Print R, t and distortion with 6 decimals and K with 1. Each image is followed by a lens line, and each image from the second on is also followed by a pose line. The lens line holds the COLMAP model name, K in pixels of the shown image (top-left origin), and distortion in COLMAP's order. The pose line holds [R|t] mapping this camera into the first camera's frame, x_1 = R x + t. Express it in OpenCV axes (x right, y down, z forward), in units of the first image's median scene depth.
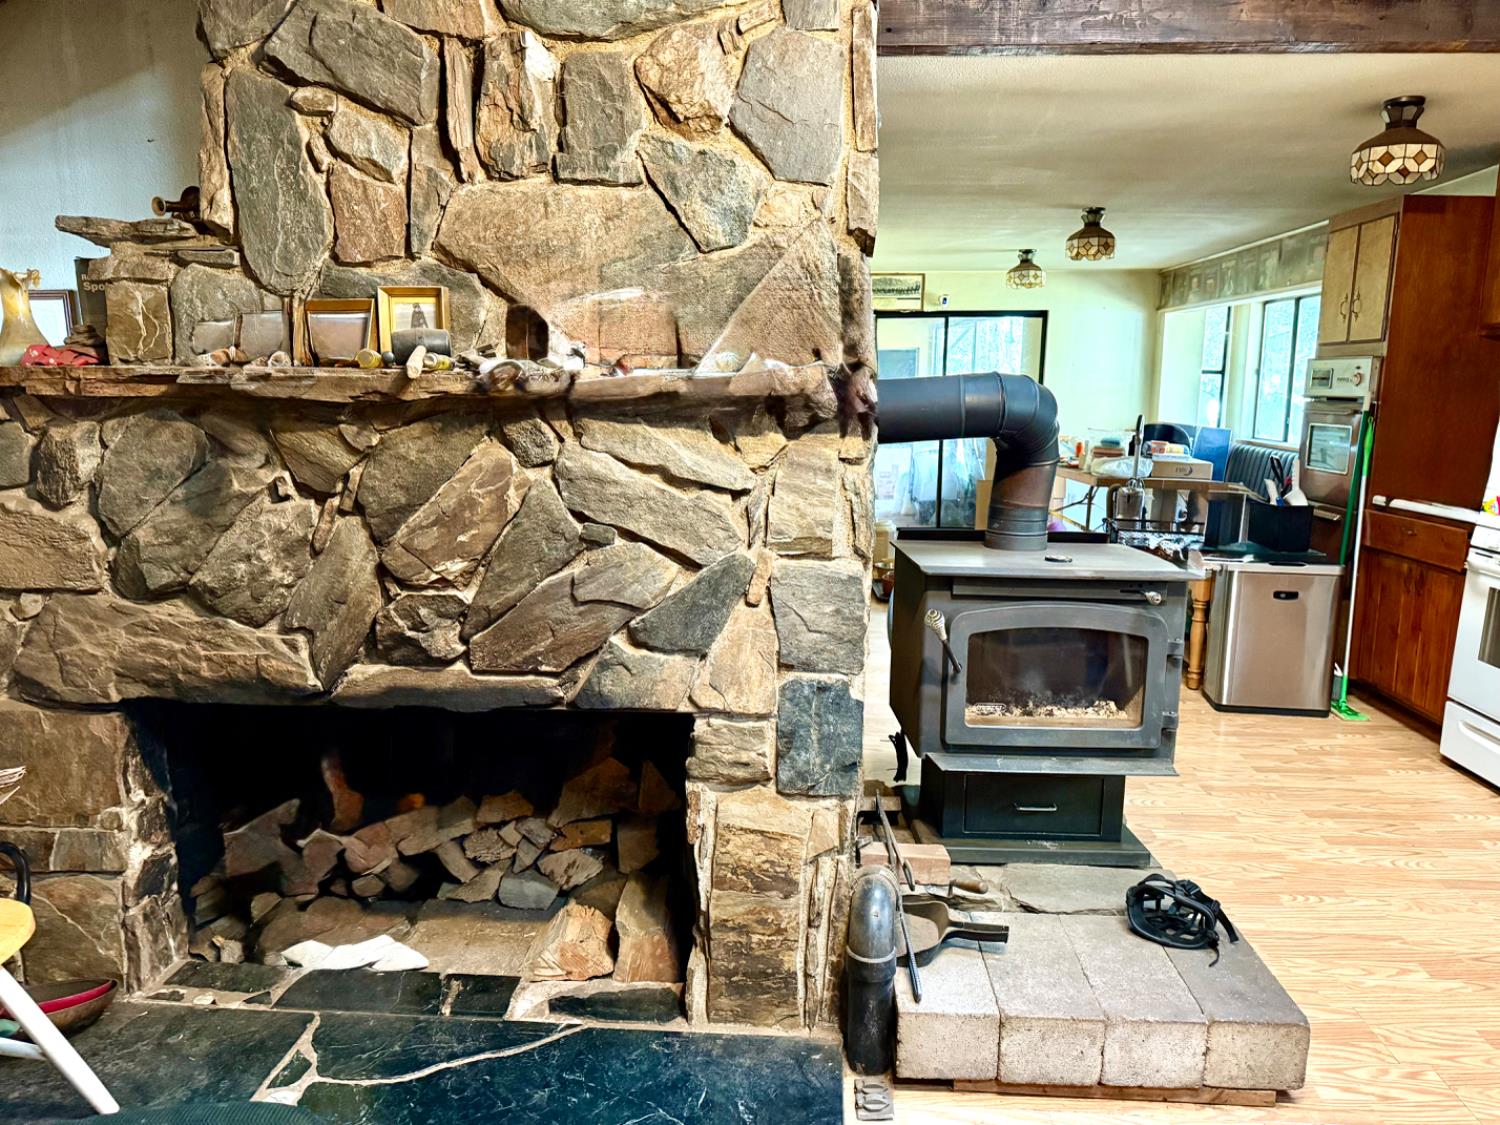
lens RADIAL K [[1079.2, 0, 752.5], [0, 1079.2, 568.5], [0, 0, 1]] dist [0.025140, -0.019743]
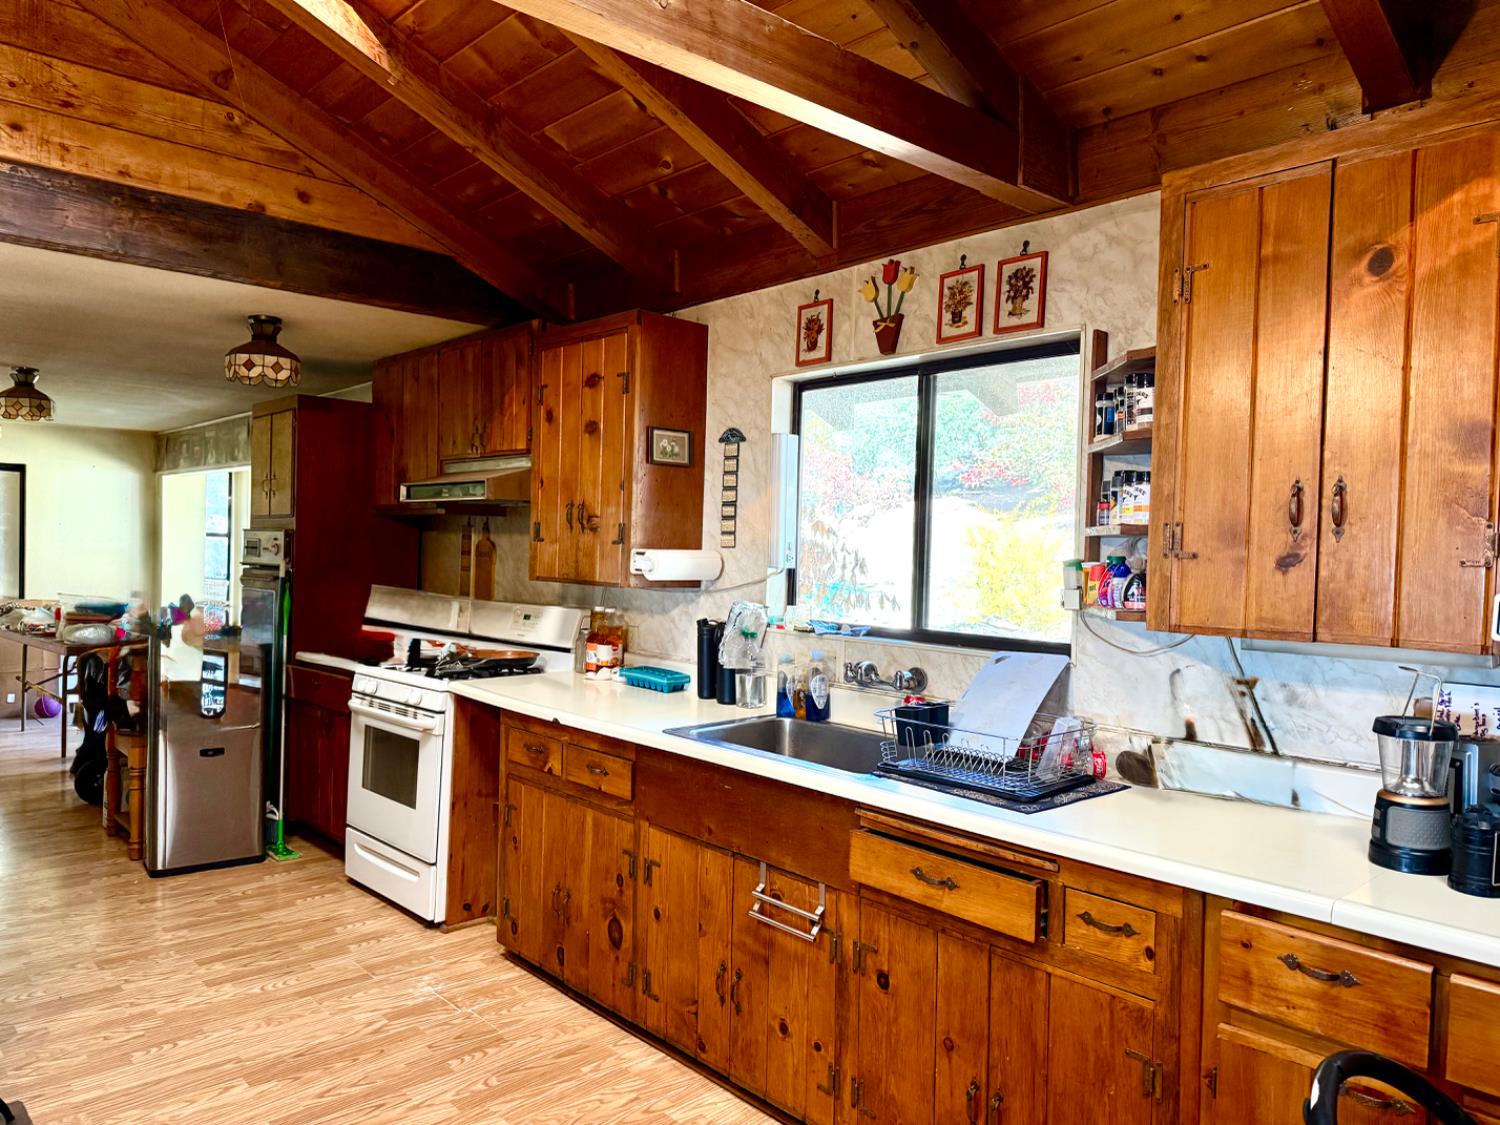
lens RADIAL K [[1079.2, 0, 745.7], [0, 1079.2, 569.3], [0, 0, 1]] dist [0.025140, -0.019743]
pose [[0.703161, -0.010023, 0.710960, 0.106281], [0.110335, 0.989327, -0.095177, 0.006332], [-0.702418, 0.145369, 0.696762, -0.119938]]
